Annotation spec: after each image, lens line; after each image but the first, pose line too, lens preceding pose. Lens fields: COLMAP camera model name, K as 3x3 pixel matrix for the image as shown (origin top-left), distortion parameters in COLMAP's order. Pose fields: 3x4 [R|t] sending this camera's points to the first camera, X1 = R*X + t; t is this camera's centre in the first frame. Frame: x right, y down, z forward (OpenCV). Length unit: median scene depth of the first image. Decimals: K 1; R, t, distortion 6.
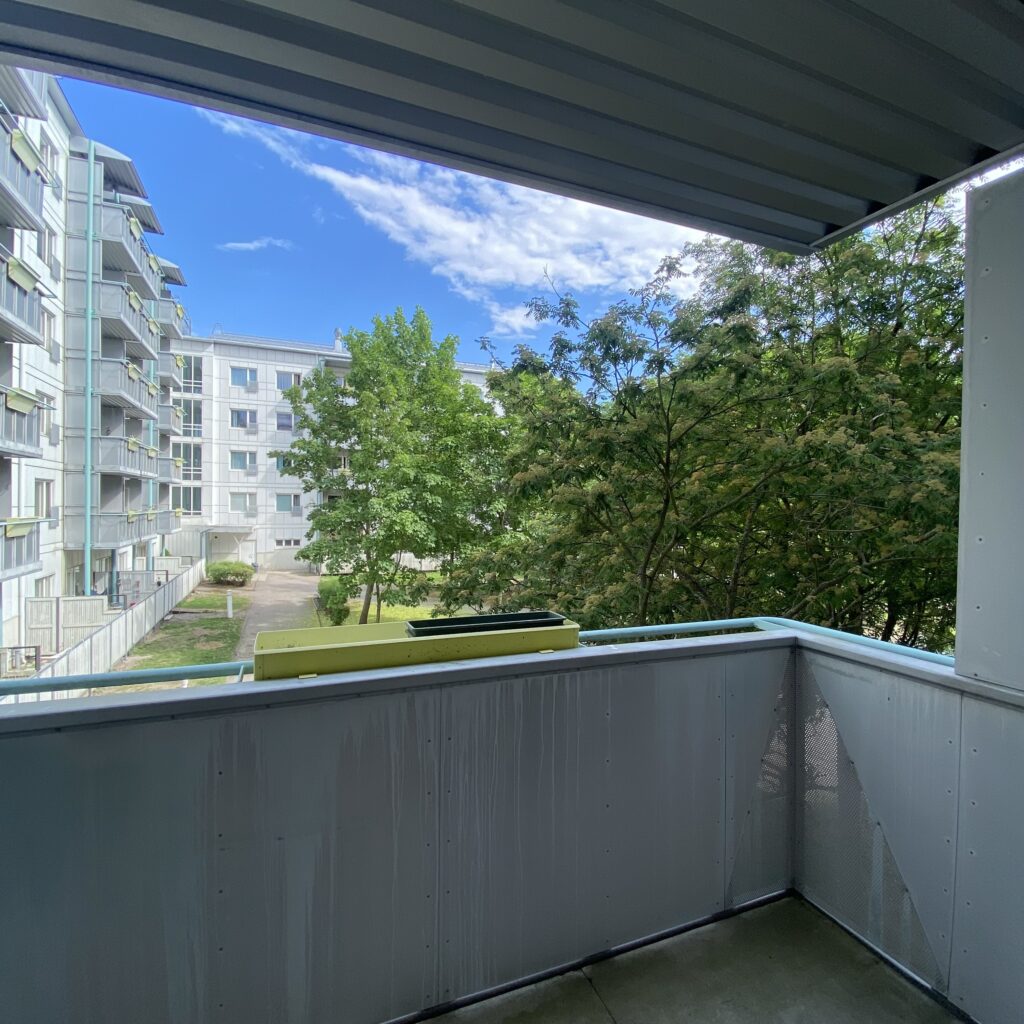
lens RADIAL K [[553.7, 0, 516.2], [0, 553.7, 510.0], [0, 0, 1]] dist [-0.002237, -0.002004]
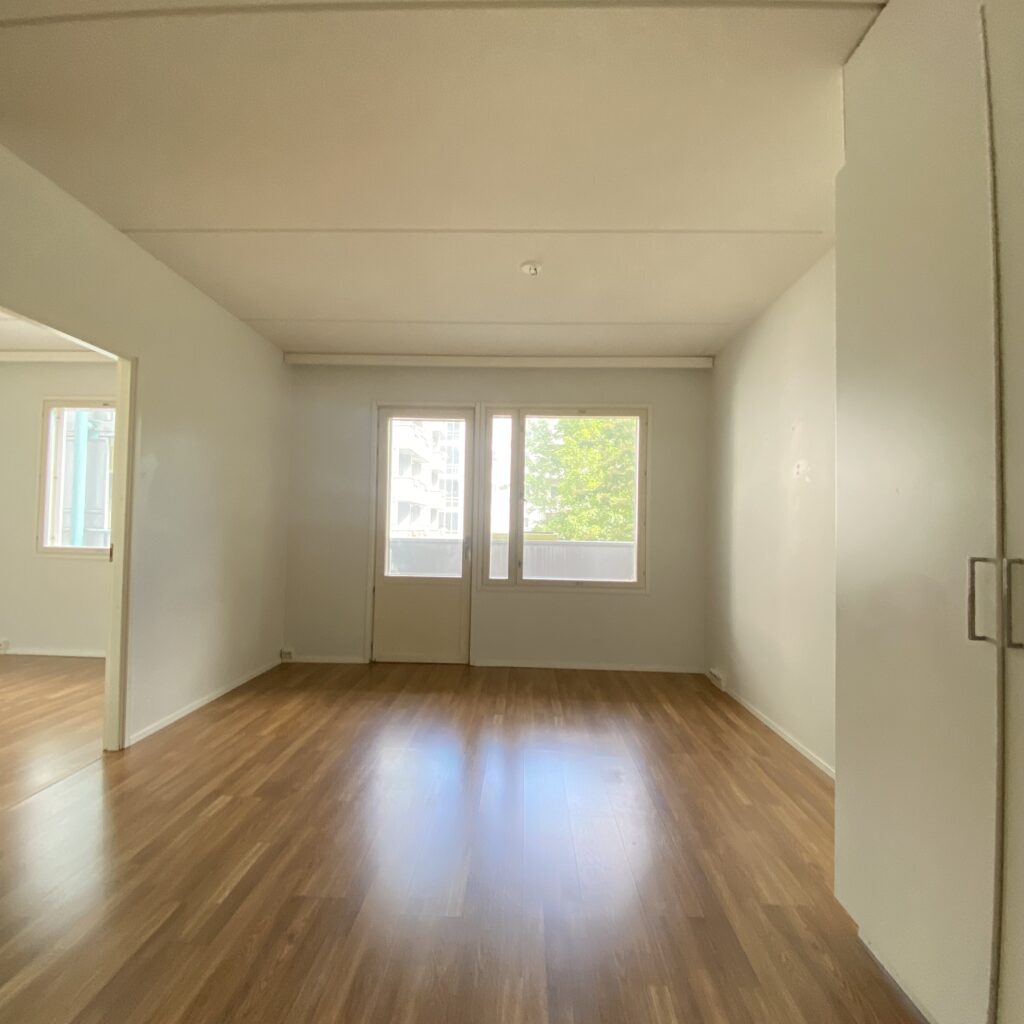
lens RADIAL K [[553.7, 0, 512.5], [0, 553.7, 510.8], [0, 0, 1]] dist [-0.002237, -0.002004]
pose [[0.913119, -0.010065, -0.407569, 0.100224], [-0.010192, 0.998819, -0.047500, 0.020078], [0.407566, 0.047527, 0.911938, -0.172353]]
